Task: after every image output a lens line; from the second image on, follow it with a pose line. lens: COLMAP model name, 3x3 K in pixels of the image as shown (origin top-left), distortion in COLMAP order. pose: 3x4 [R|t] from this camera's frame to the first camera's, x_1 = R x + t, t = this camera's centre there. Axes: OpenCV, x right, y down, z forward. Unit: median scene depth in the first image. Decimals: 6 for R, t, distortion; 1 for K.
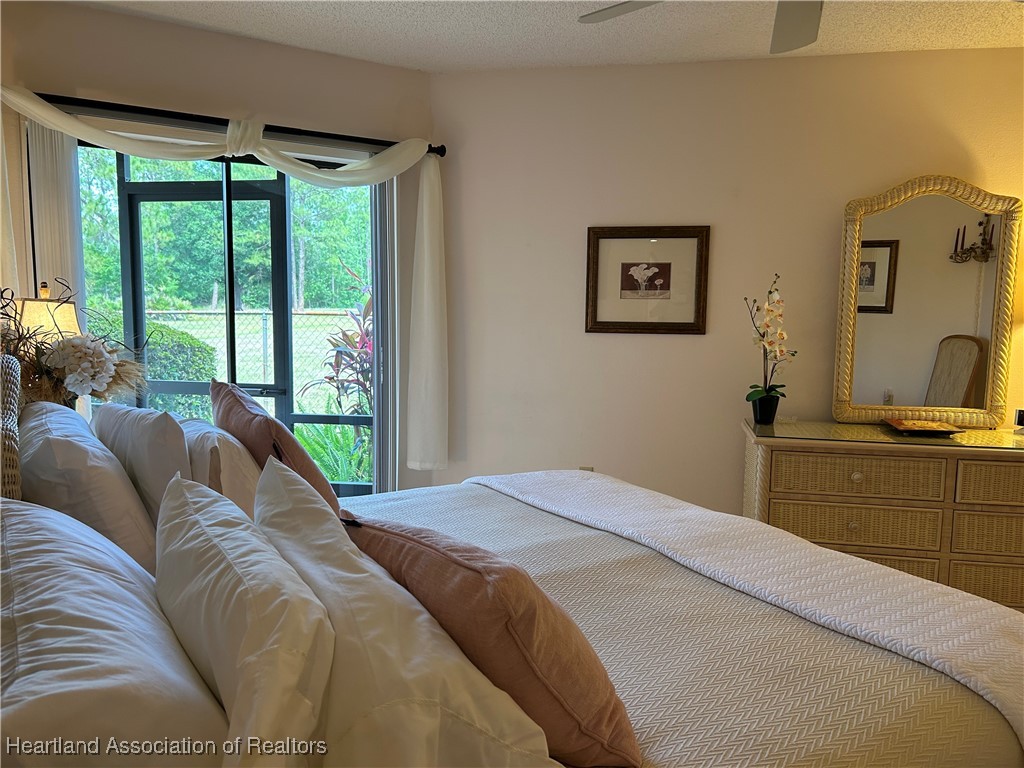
lens RADIAL K [[775.4, 0, 514.6], [0, 775.4, 378.7], [0, 0, 1]] dist [0.055155, -0.066485]
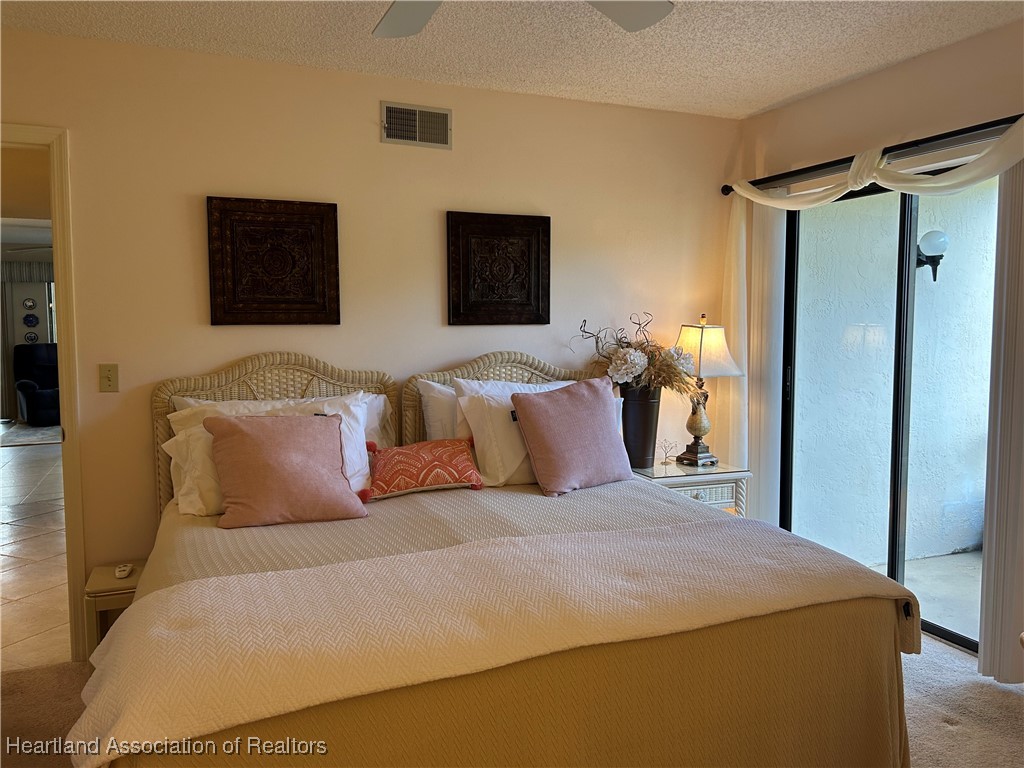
lens RADIAL K [[775.4, 0, 514.6], [0, 775.4, 378.7], [0, 0, 1]] dist [0.055155, -0.066485]
pose [[-0.143996, 0.054807, -0.988059, 0.658547], [-0.090228, 0.993579, 0.068262, -0.055207], [0.985456, 0.098980, -0.138126, 0.628873]]
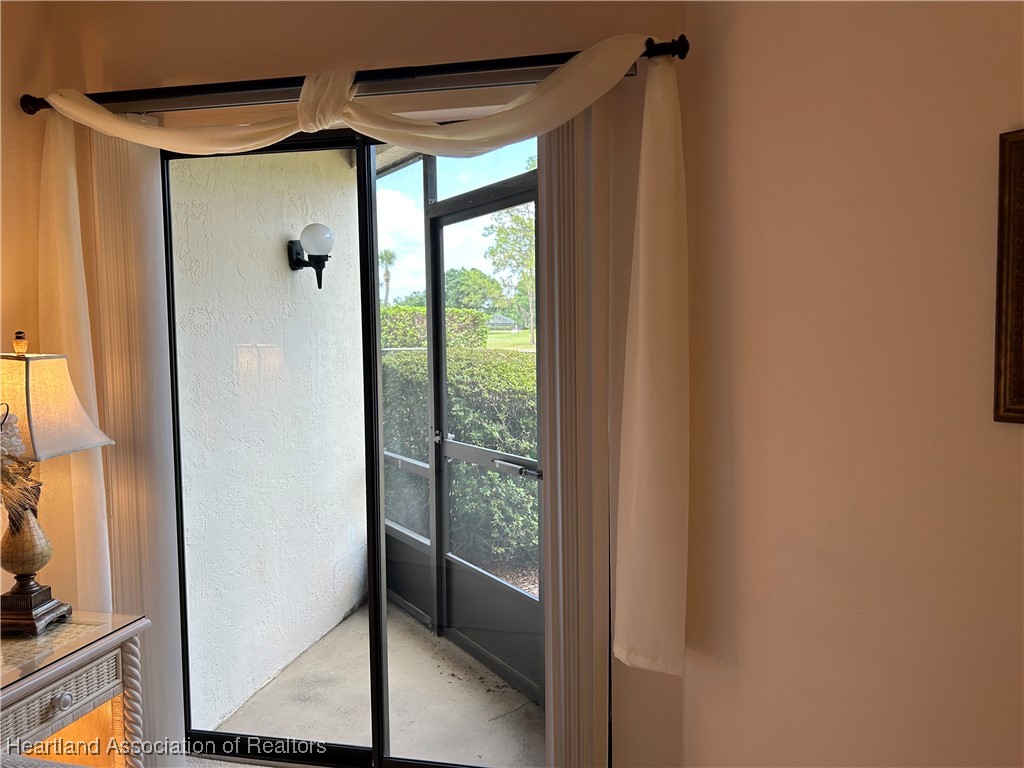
lens RADIAL K [[775.4, 0, 514.6], [0, 775.4, 378.7], [0, 0, 1]] dist [0.055155, -0.066485]
pose [[0.721141, 0.016758, -0.692586, 0.187494], [-0.037888, 0.999165, -0.015274, -0.065882], [0.691751, 0.037256, 0.721174, 0.573760]]
